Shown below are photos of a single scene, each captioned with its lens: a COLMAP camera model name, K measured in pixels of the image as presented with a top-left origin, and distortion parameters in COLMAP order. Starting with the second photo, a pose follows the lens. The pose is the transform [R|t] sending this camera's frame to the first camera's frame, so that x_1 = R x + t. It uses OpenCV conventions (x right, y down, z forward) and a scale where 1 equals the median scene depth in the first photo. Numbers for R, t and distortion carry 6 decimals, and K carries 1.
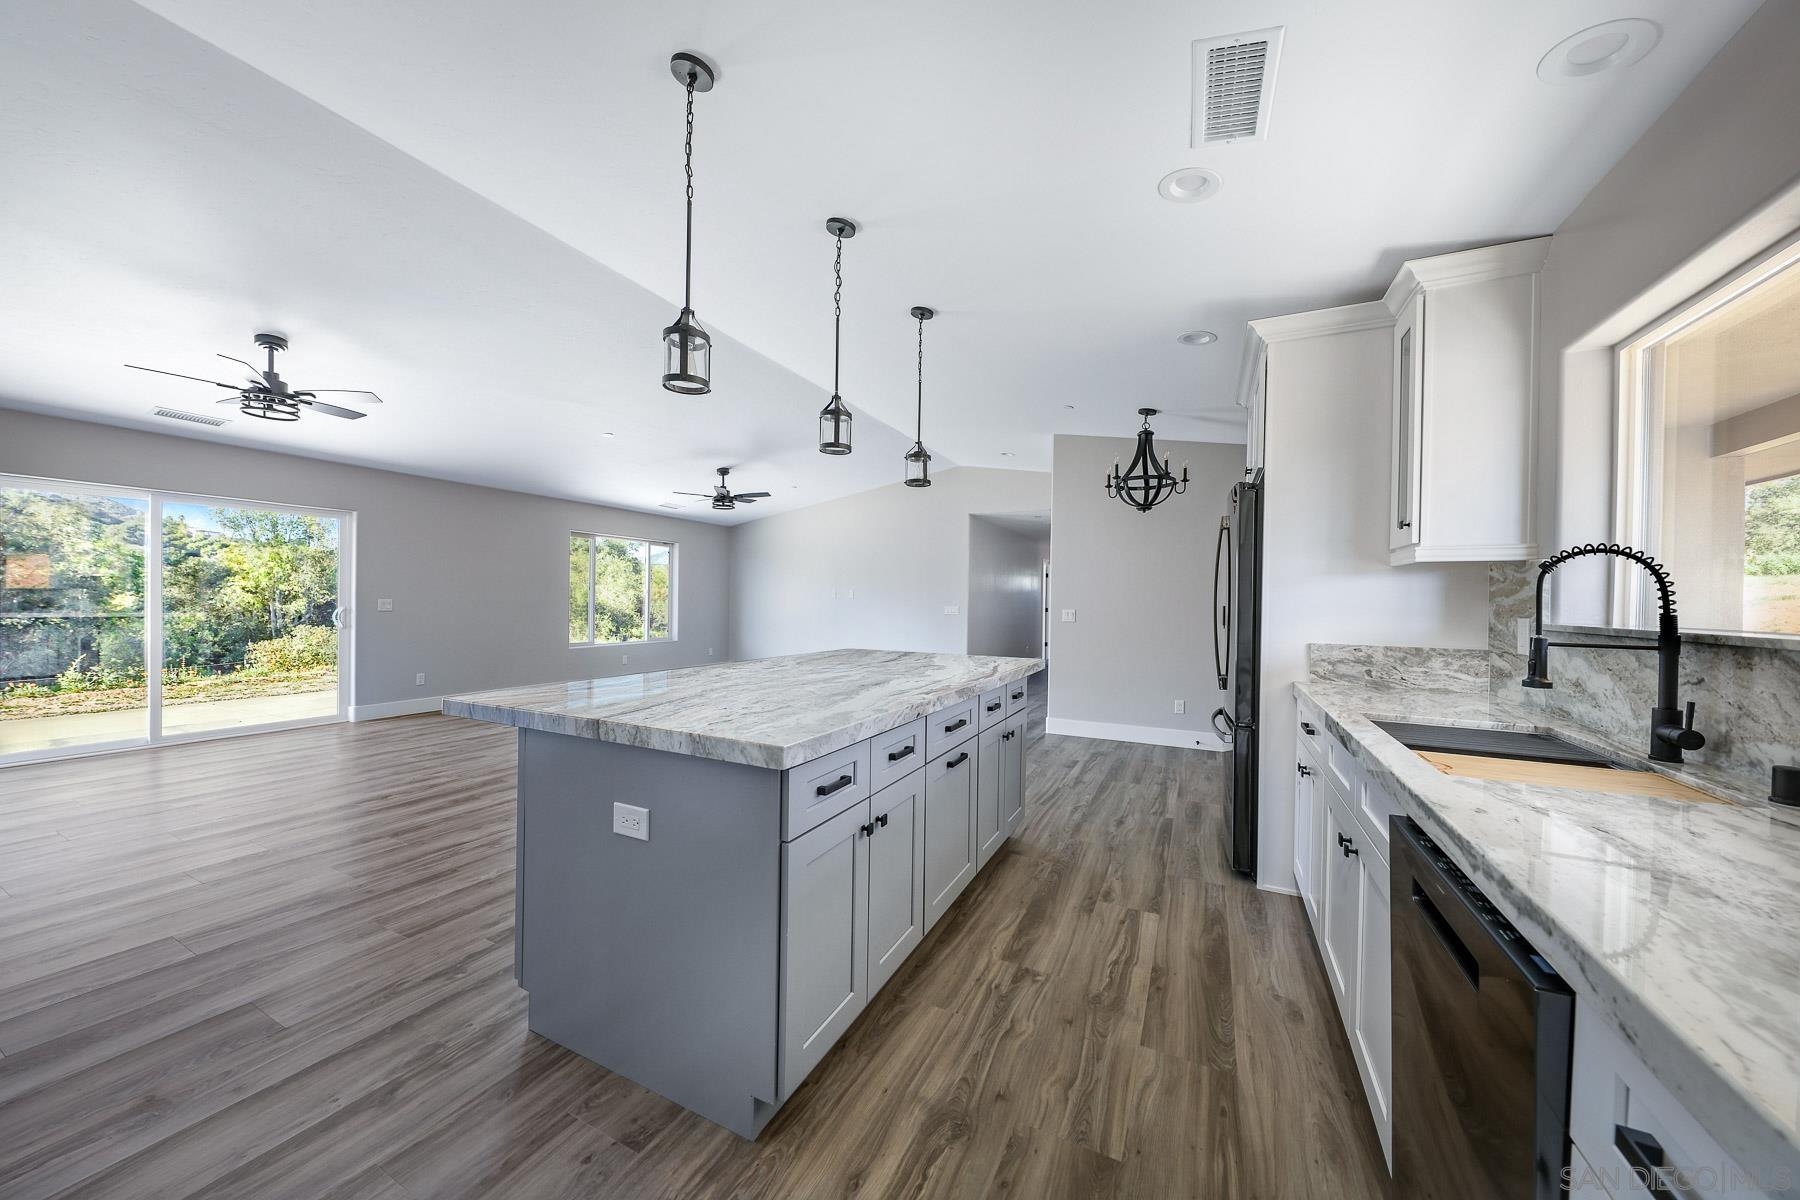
lens RADIAL K [[623.8, 0, 889.6], [0, 623.8, 591.1], [0, 0, 1]] dist [0.002070, -0.003049]
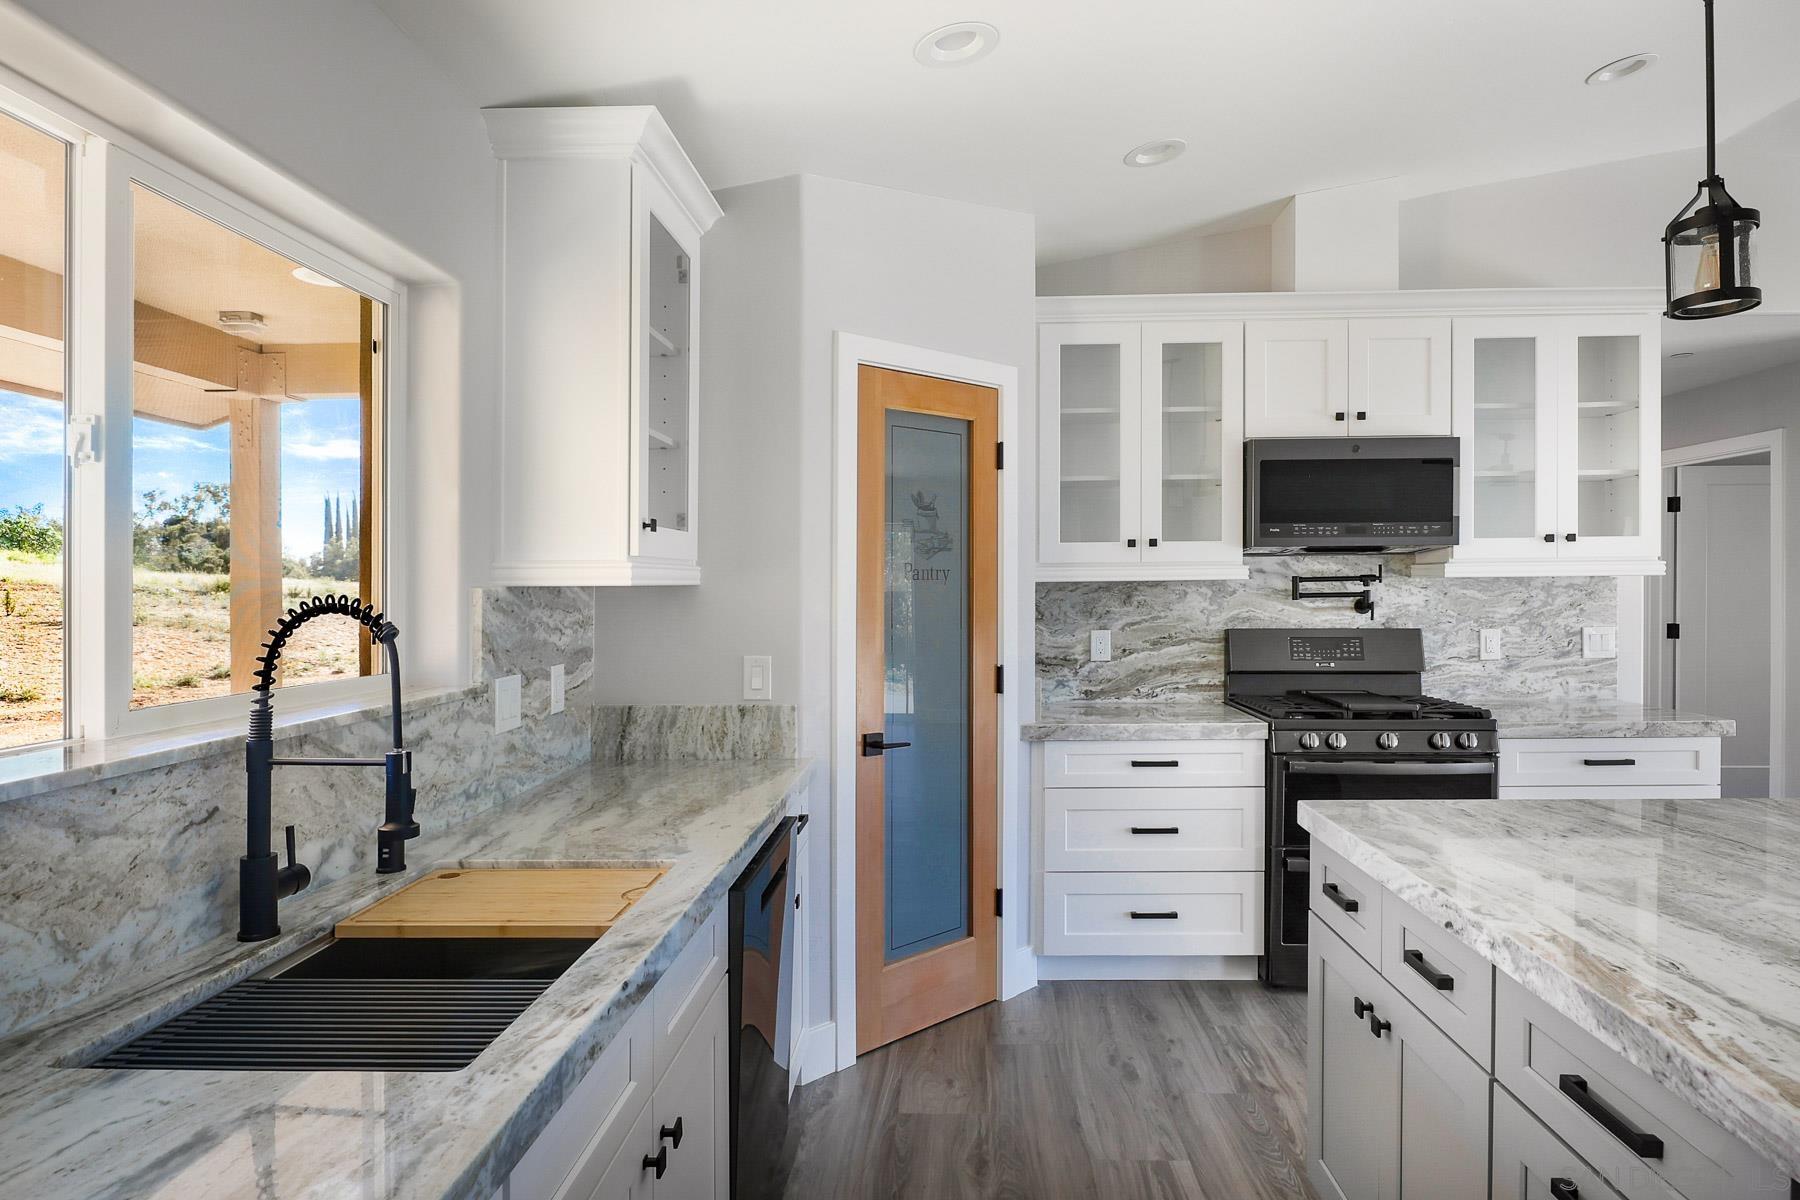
lens RADIAL K [[1014.2, 0, 934.3], [0, 1014.2, 596.9], [0, 0, 1]] dist [-0.014909, -0.000594]
pose [[-0.903081, -0.003711, -0.429454, 0.574062], [0.001327, 0.999934, -0.011431, -0.037319], [0.429468, -0.010893, -0.903016, 1.214979]]
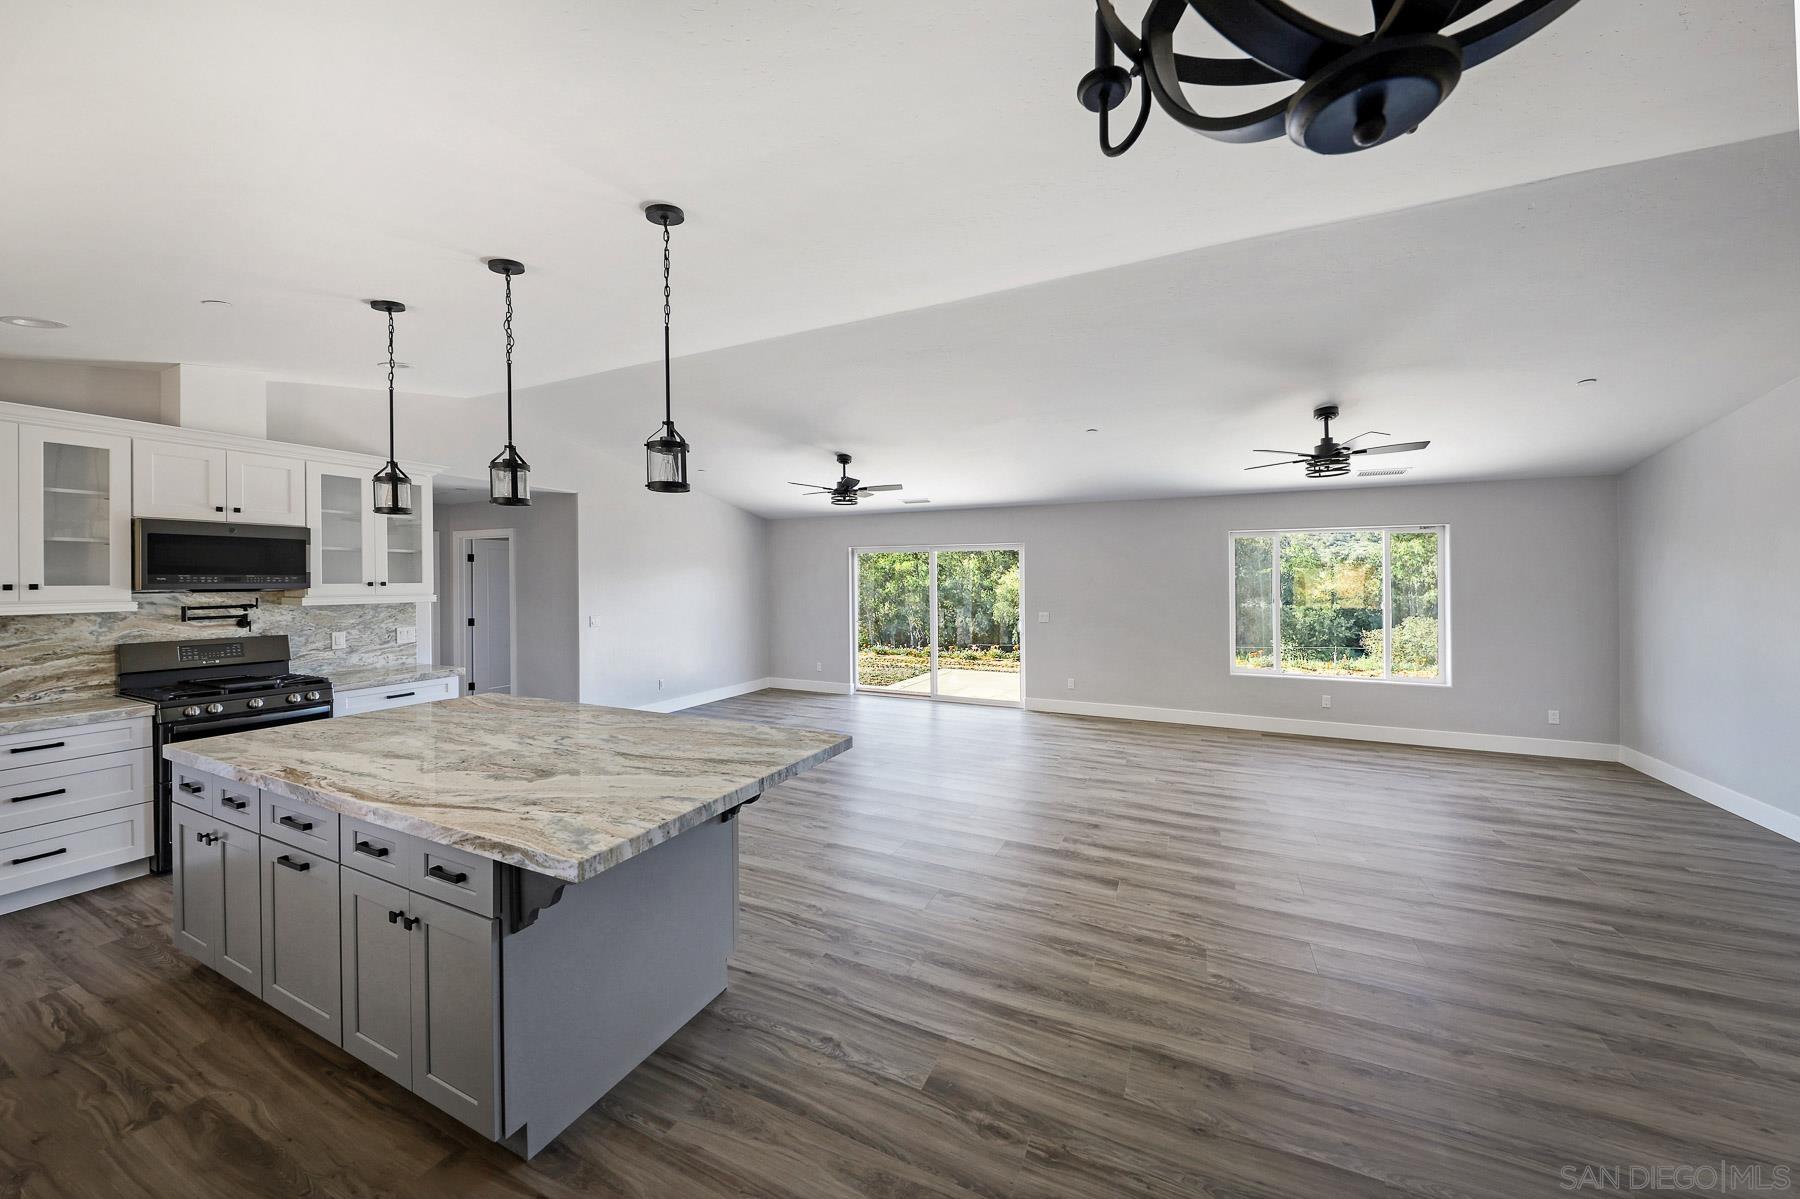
lens RADIAL K [[623.8, 0, 889.6], [0, 623.8, 590.6], [0, 0, 1]] dist [0.002070, -0.003049]
pose [[0.026271, 0.000789, -0.999655, 0.937529], [0.019389, 0.999811, 0.001298, -0.095678], [0.999467, -0.019417, 0.026251, 1.701517]]
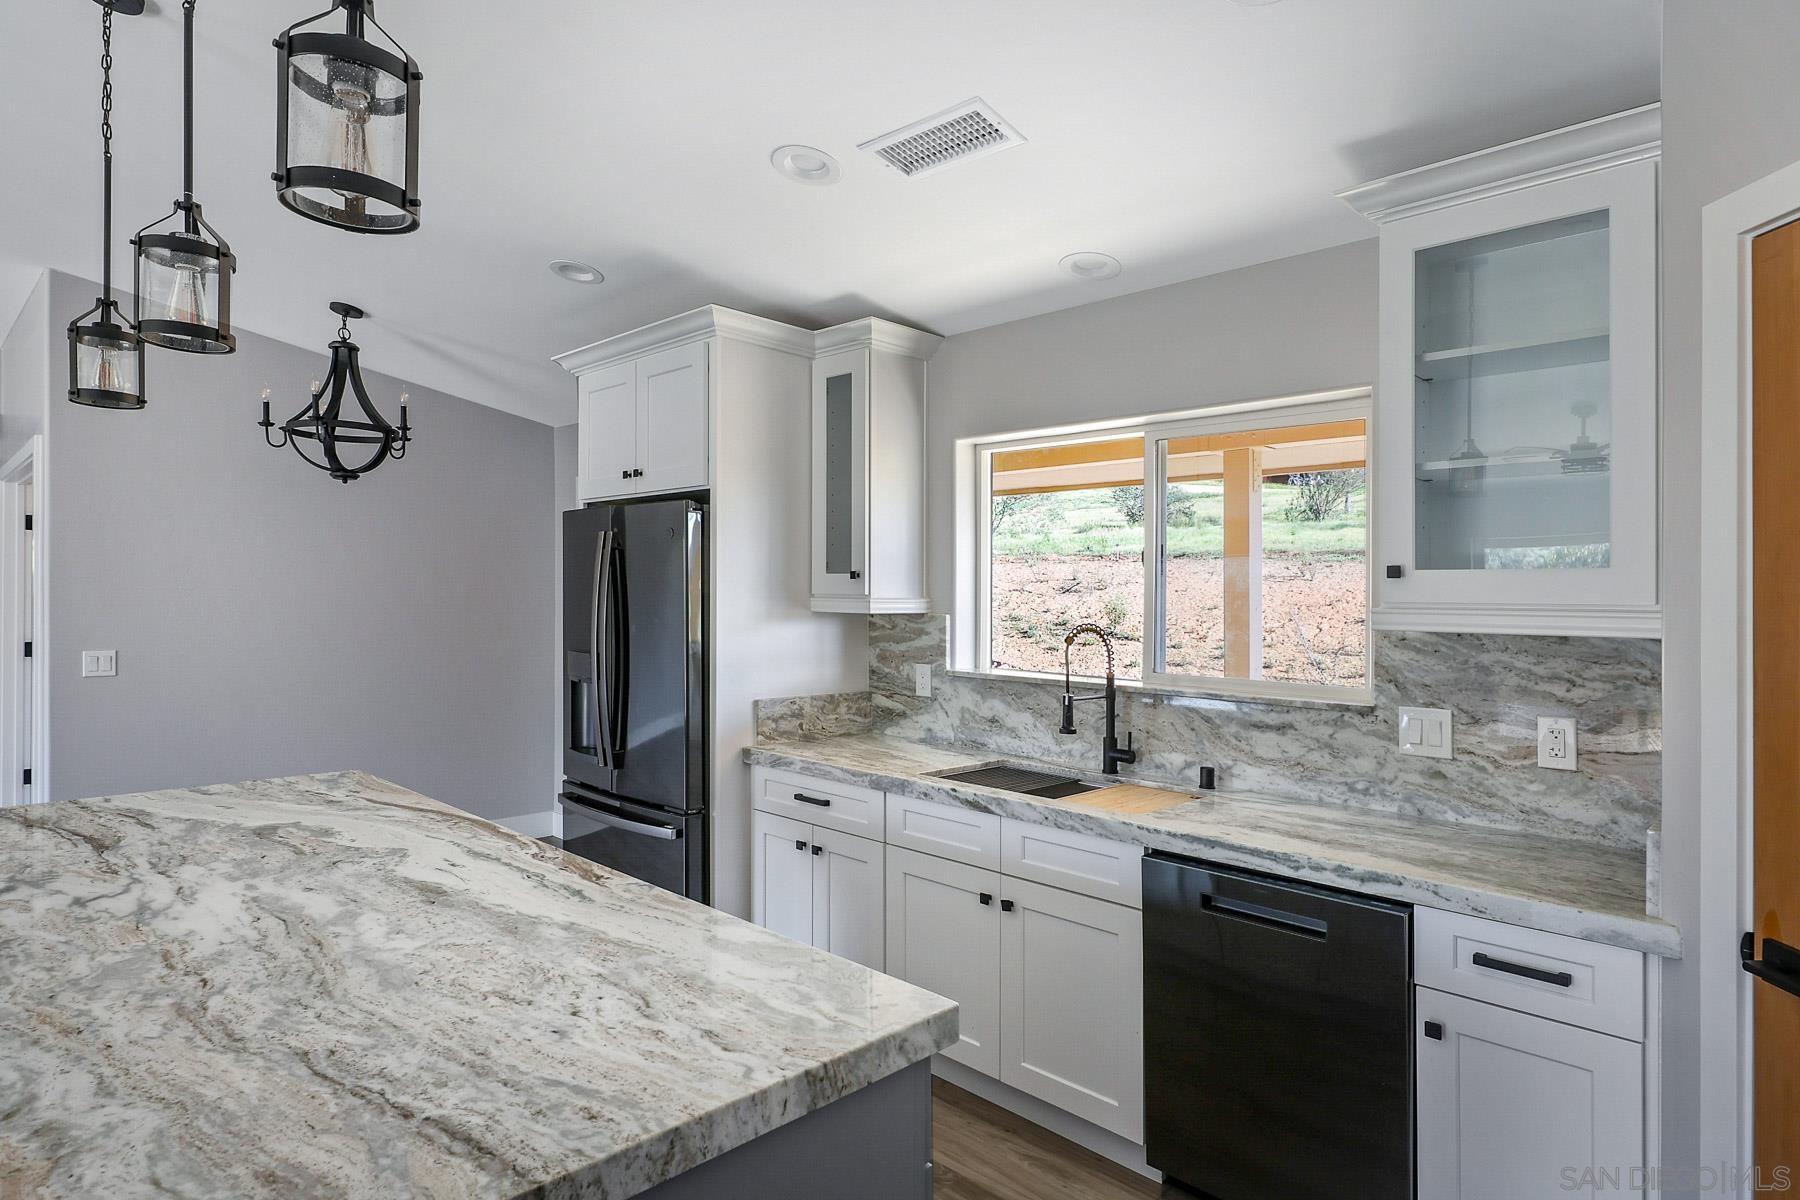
lens RADIAL K [[1007.5, 0, 900.3], [0, 1007.5, 584.6], [0, 0, 1]] dist [0.003213, 0.001530]
pose [[0.293128, -0.002008, 0.956071, -0.634239], [-0.023866, 0.999671, 0.009417, -0.099112], [-0.955775, -0.025578, 0.292984, 0.422808]]
